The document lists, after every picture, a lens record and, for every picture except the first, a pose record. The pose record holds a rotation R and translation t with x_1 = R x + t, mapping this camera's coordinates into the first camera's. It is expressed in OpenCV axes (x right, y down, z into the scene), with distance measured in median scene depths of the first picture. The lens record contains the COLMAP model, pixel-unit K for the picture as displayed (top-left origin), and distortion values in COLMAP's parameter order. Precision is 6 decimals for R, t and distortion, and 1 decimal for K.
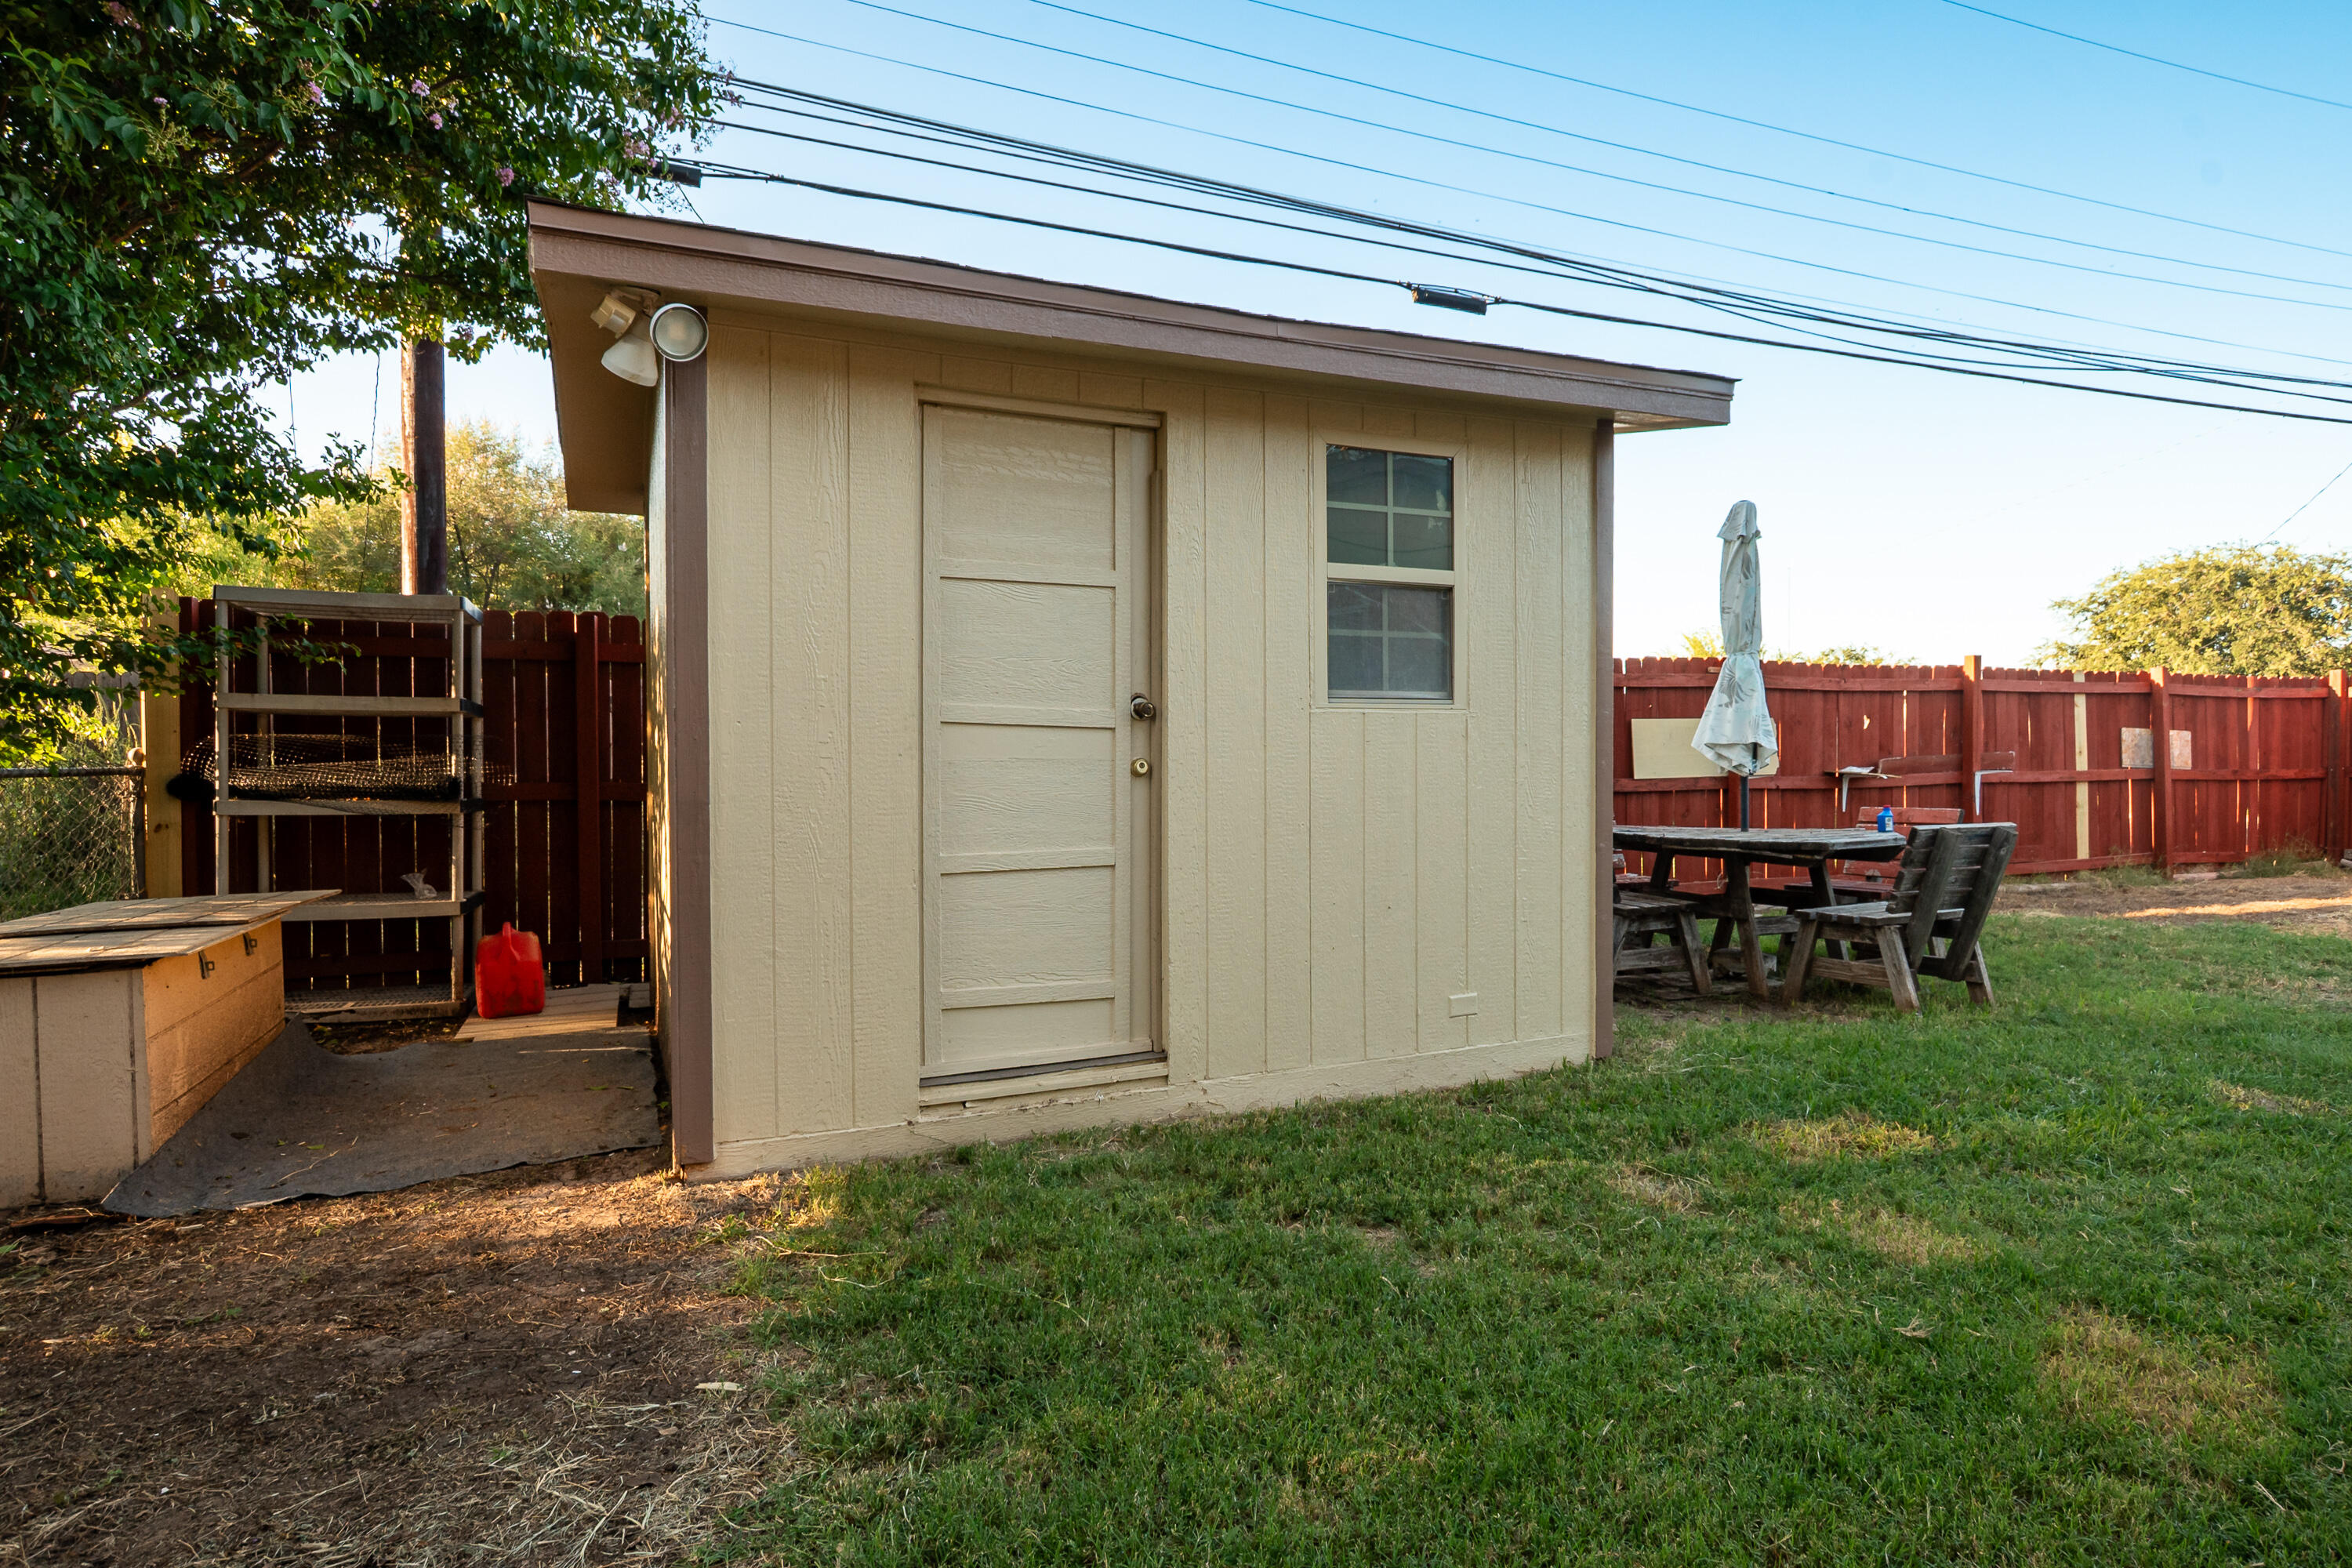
lens RADIAL K [[1269.4, 0, 1176.0], [0, 1269.4, 784.0], [0, 0, 1]] dist [-0.031810, 0.009447]
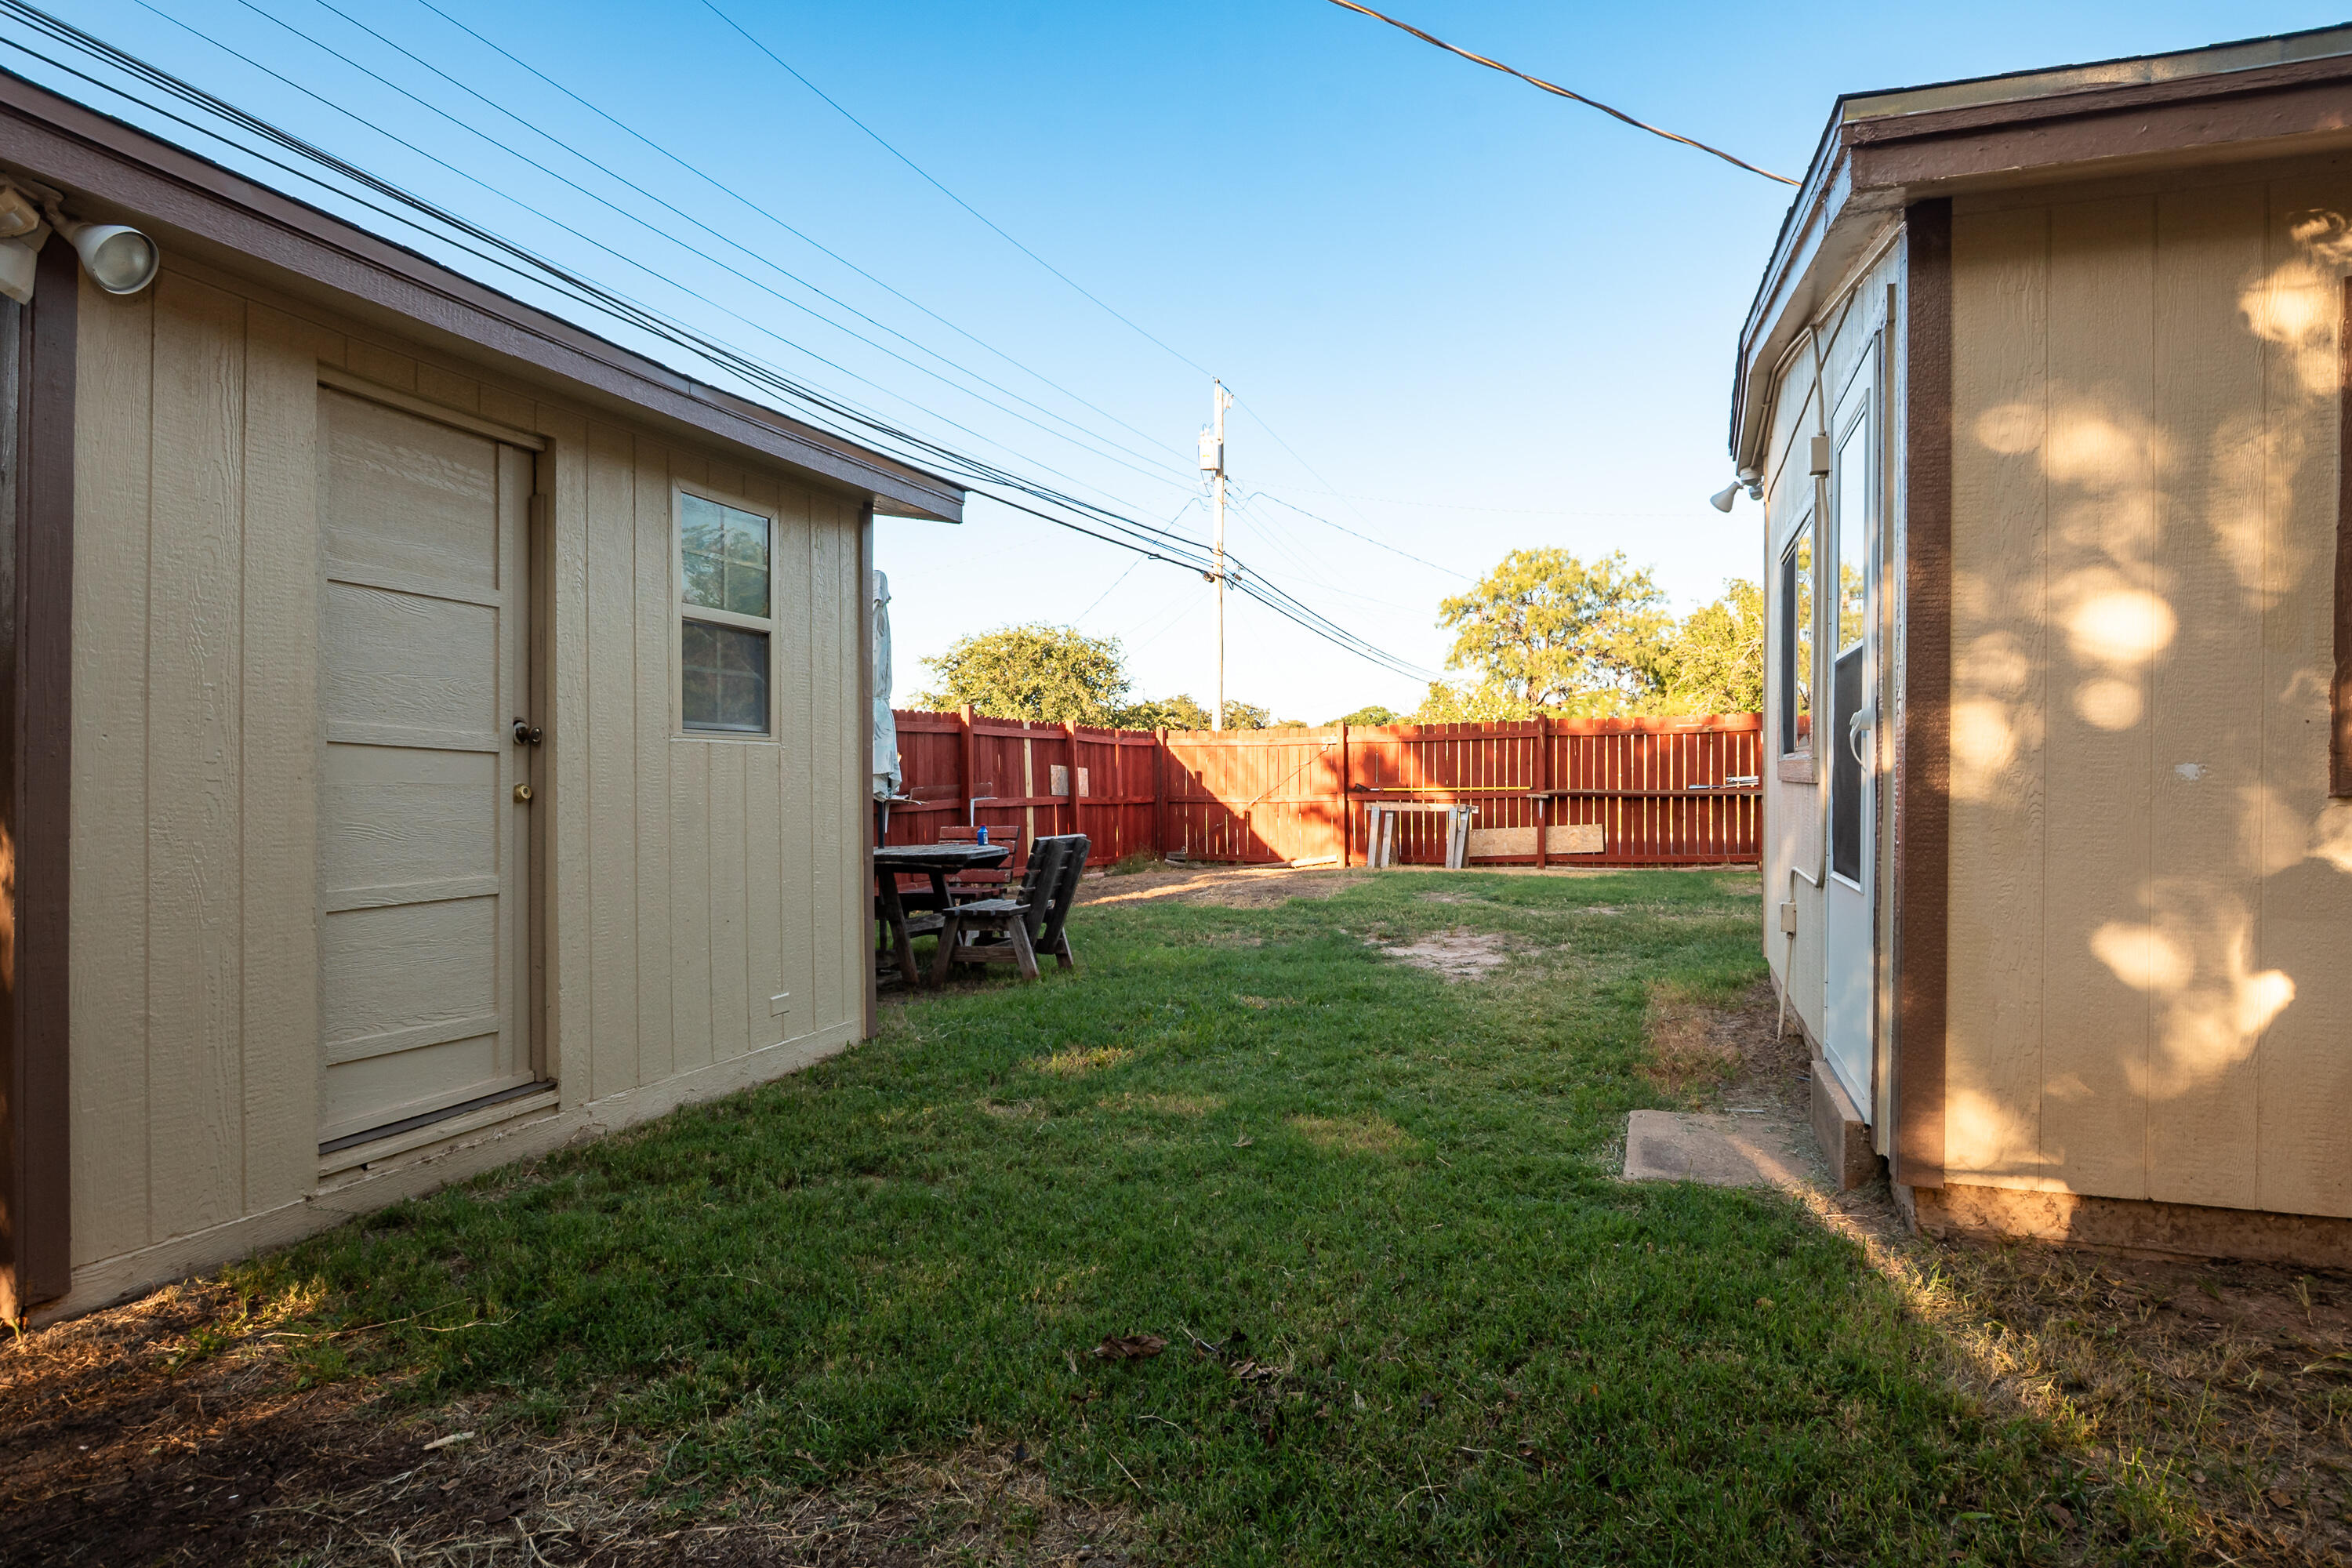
lens RADIAL K [[1269.4, 0, 1176.0], [0, 1269.4, 784.0], [0, 0, 1]] dist [-0.031810, 0.009447]
pose [[0.685599, 0.004310, 0.727967, -0.391694], [0.013546, 0.999734, -0.018676, 0.004975], [-0.727853, 0.022665, 0.685358, -0.034046]]
